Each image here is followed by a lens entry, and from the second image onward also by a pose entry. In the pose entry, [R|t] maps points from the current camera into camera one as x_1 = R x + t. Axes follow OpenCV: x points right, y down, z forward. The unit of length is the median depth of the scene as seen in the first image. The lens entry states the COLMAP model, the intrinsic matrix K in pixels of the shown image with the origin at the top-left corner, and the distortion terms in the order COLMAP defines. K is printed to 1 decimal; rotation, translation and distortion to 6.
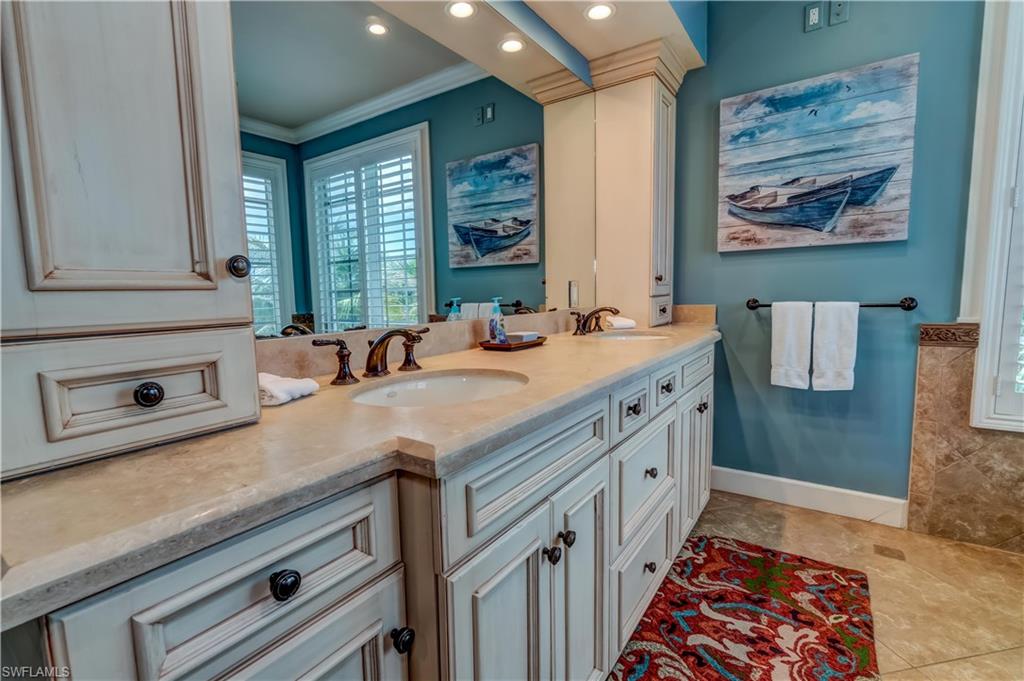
lens RADIAL K [[457.6, 0, 509.3], [0, 457.6, 339.9], [0, 0, 1]] dist [-0.002228, 0.000209]
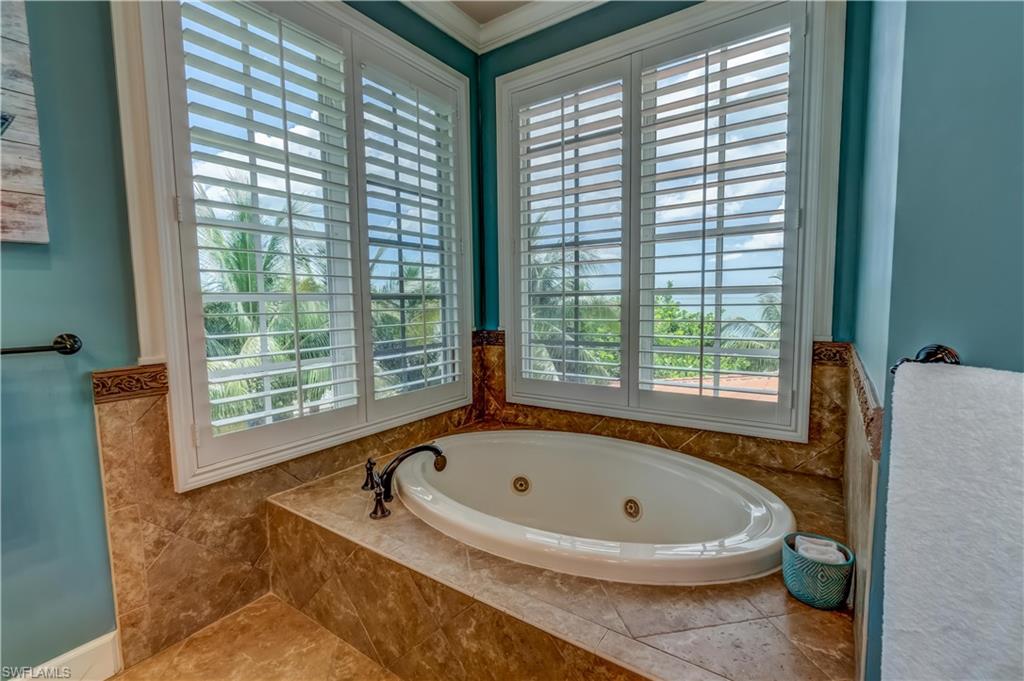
lens RADIAL K [[457.6, 0, 509.8], [0, 457.6, 344.7], [0, 0, 1]] dist [-0.002228, 0.000209]
pose [[-0.001692, -0.068038, 0.997681, 0.232900], [0.122051, 0.990210, 0.067735, -0.046365], [-0.992522, 0.121883, 0.006629, 0.382862]]
